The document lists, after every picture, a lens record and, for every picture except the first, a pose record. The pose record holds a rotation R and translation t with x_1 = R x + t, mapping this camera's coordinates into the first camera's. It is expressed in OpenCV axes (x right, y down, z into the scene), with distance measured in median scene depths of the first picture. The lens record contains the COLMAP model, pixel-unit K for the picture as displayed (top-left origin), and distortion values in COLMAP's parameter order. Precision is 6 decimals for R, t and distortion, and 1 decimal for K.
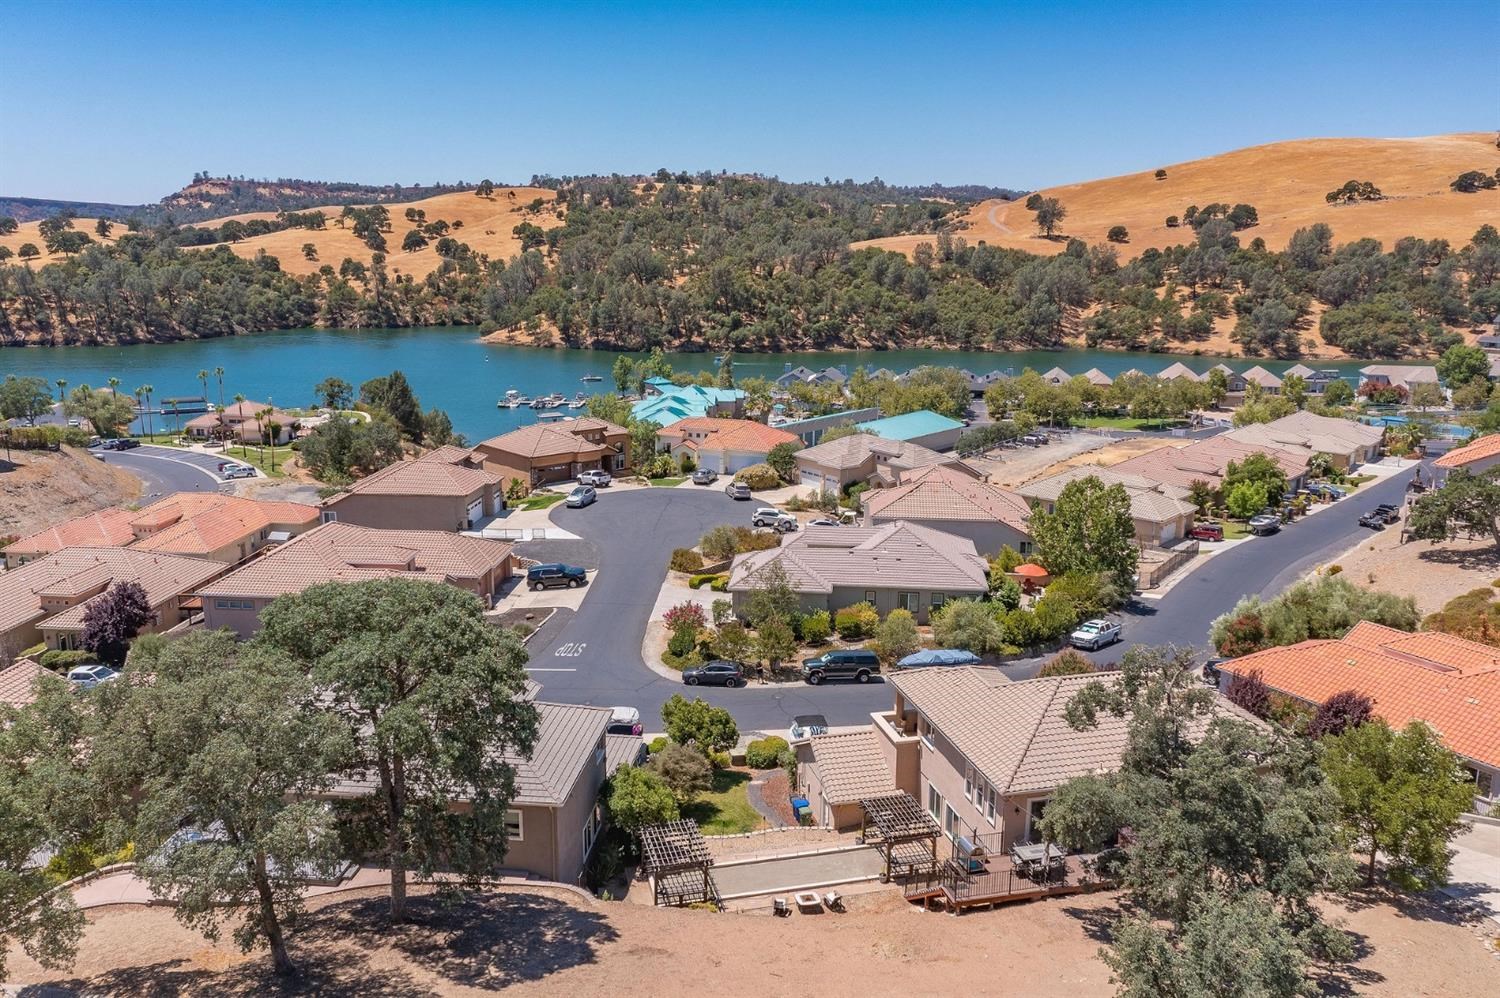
lens RADIAL K [[1183.9, 0, 750.0], [0, 1183.9, 499.0], [0, 0, 1]] dist [0.012879, 0.008131]
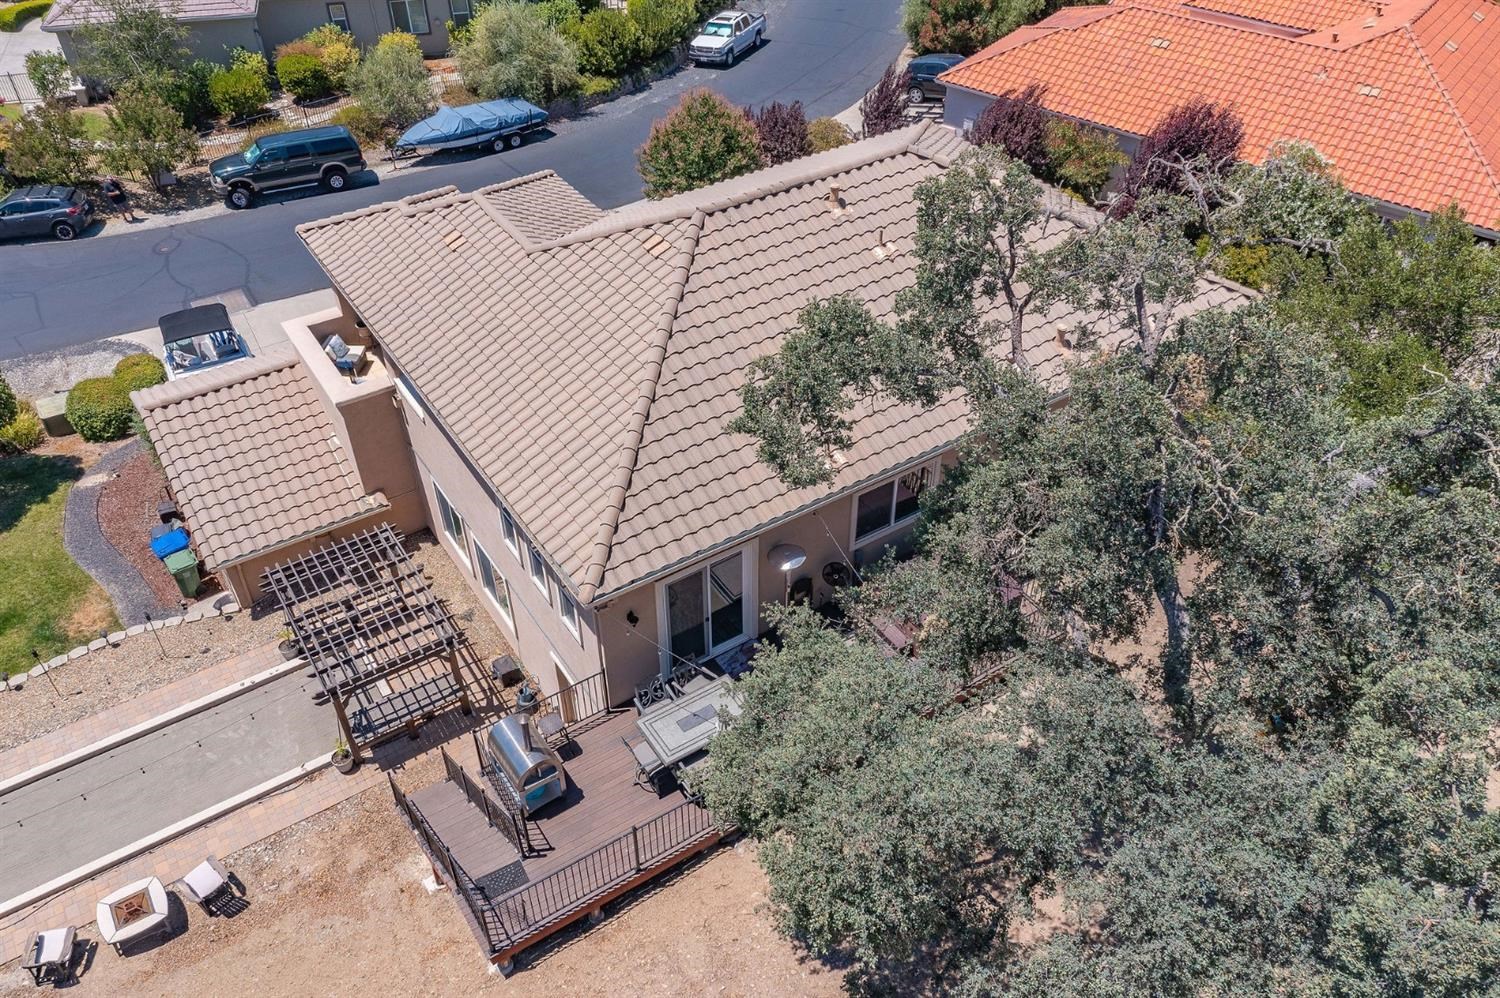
lens RADIAL K [[1179.8, 0, 750.0], [0, 1179.8, 499.0], [0, 0, 1]] dist [0.022869, 0.007309]
pose [[0.942485, -0.221948, 0.249922, 0.028726], [0.078128, 0.873284, 0.480907, 0.008650], [-0.324990, -0.433722, 0.840397, 0.112961]]
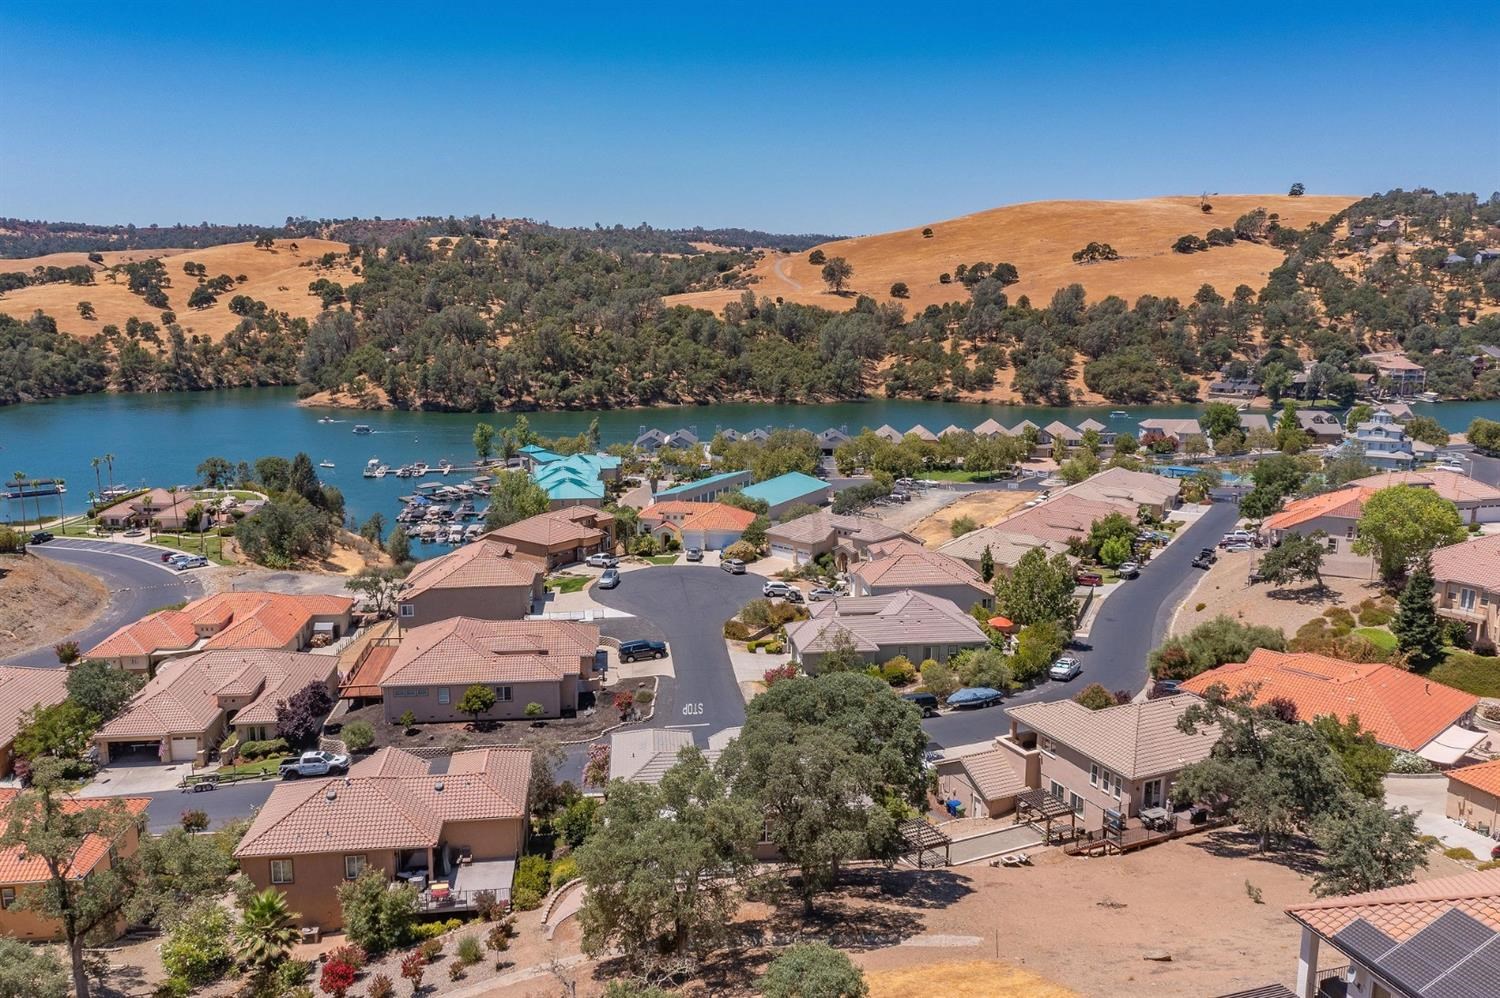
lens RADIAL K [[1186.4, 0, 750.0], [0, 1186.4, 499.0], [0, 0, 1]] dist [0.013841, 0.012003]
pose [[0.979877, -0.039228, 0.195712, -0.096264], [0.045260, 0.998625, -0.026444, -0.017982], [-0.194406, 0.034769, 0.980305, -0.079714]]
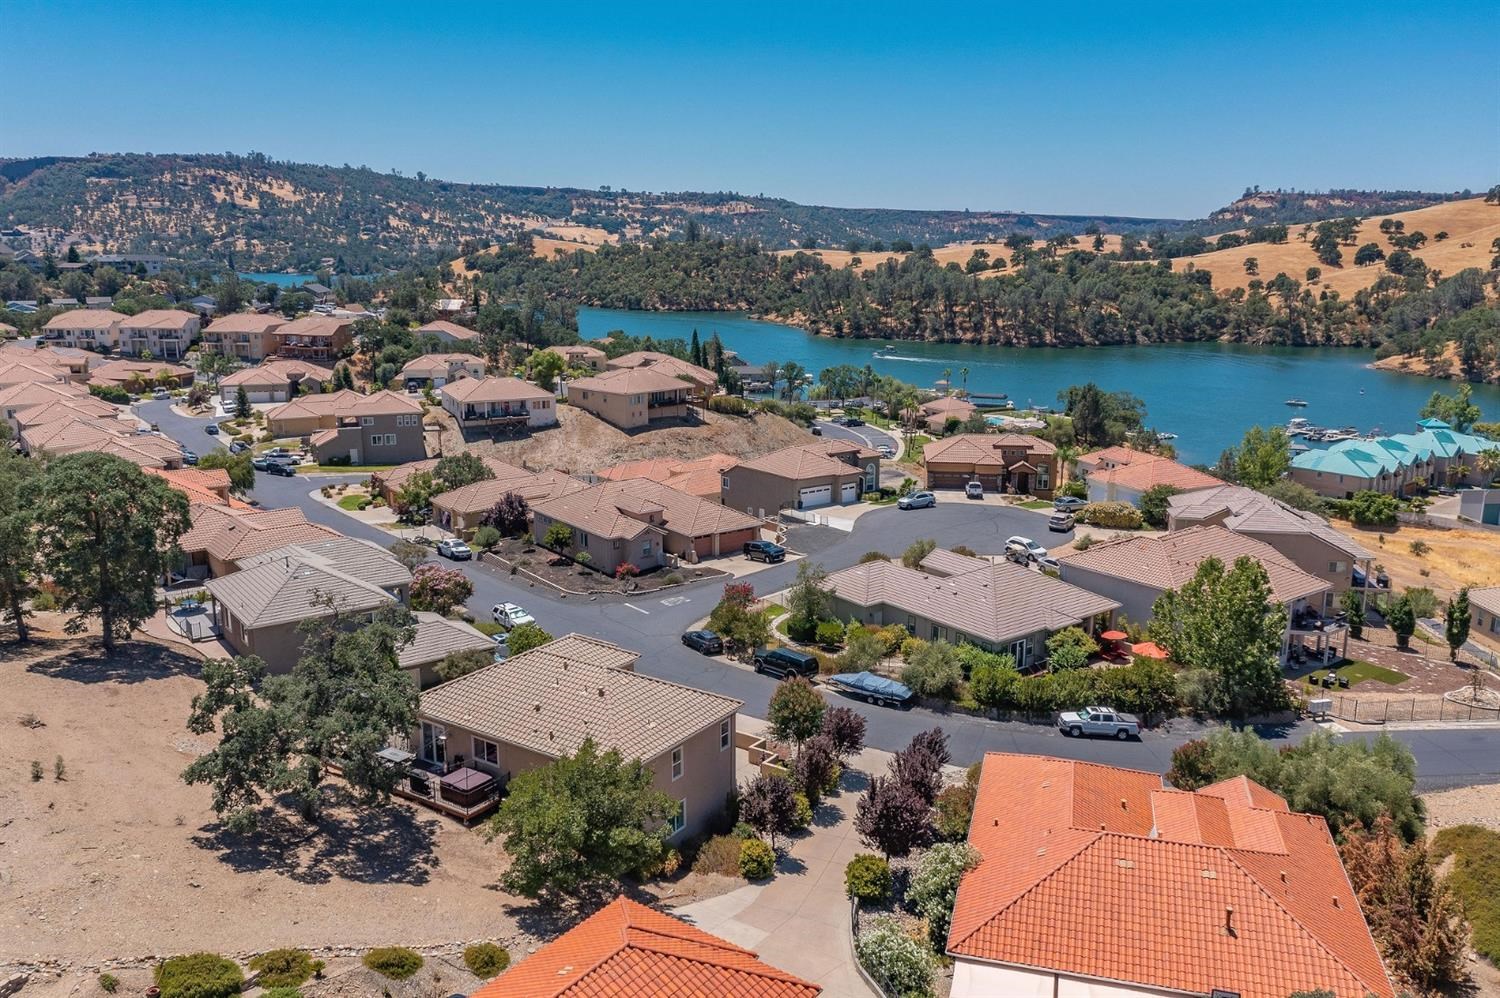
lens RADIAL K [[1183.9, 0, 750.0], [0, 1183.9, 499.0], [0, 0, 1]] dist [0.012879, 0.008131]
pose [[0.672624, 0.154178, -0.723745, 0.218420], [-0.161322, 0.985081, 0.059923, -0.017970], [0.722186, 0.076451, 0.687461, 0.062635]]
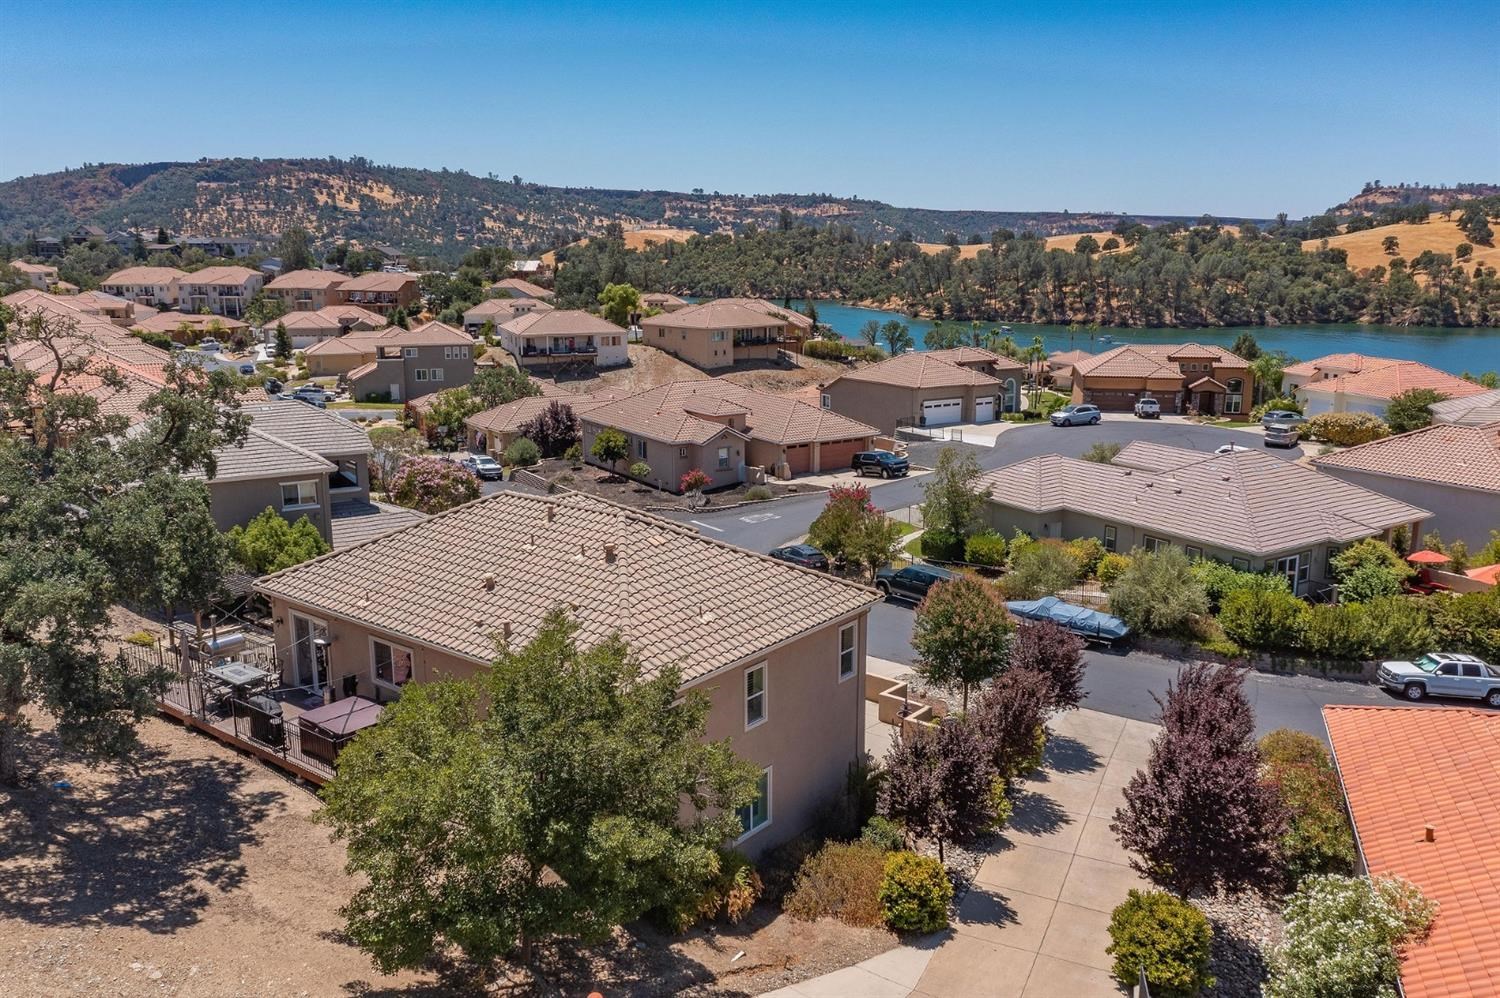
lens RADIAL K [[1183.9, 0, 750.0], [0, 1183.9, 499.0], [0, 0, 1]] dist [0.012879, 0.008131]
pose [[0.614509, 0.156919, -0.773146, 0.150075], [-0.168050, 0.983563, 0.066056, 0.015573], [0.770803, 0.089335, 0.630778, 0.126622]]
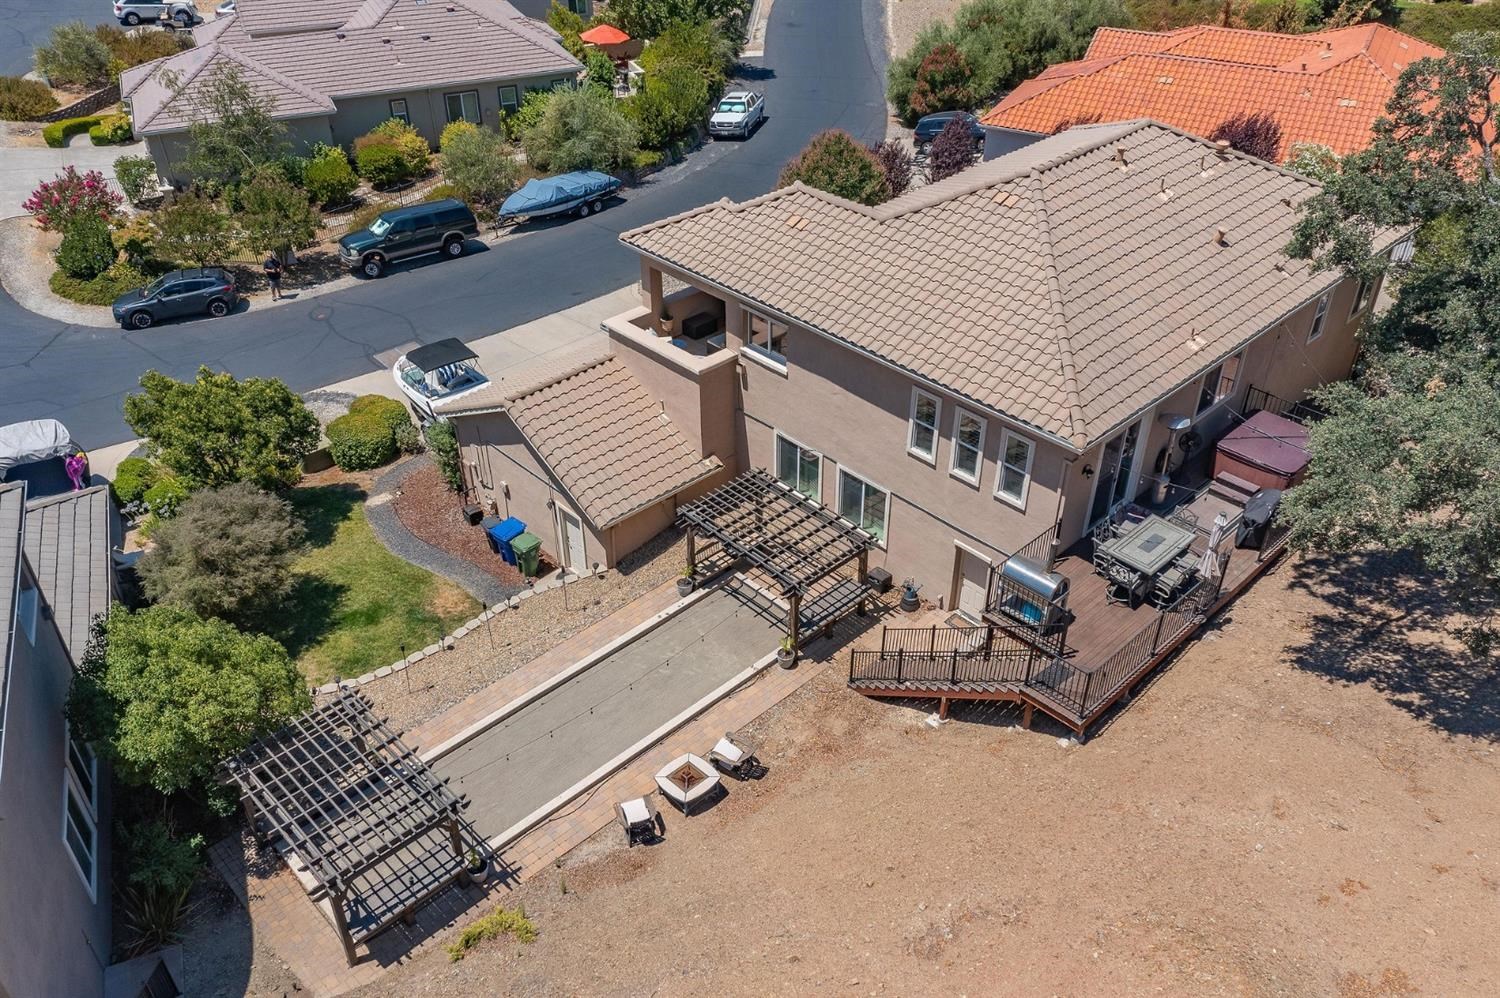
lens RADIAL K [[1179.8, 0, 750.0], [0, 1179.8, 499.0], [0, 0, 1]] dist [0.022869, 0.007309]
pose [[0.866713, -0.292495, 0.404048, -0.013380], [0.114461, 0.905038, 0.409640, 0.010943], [-0.485497, -0.308793, 0.817887, 0.111437]]
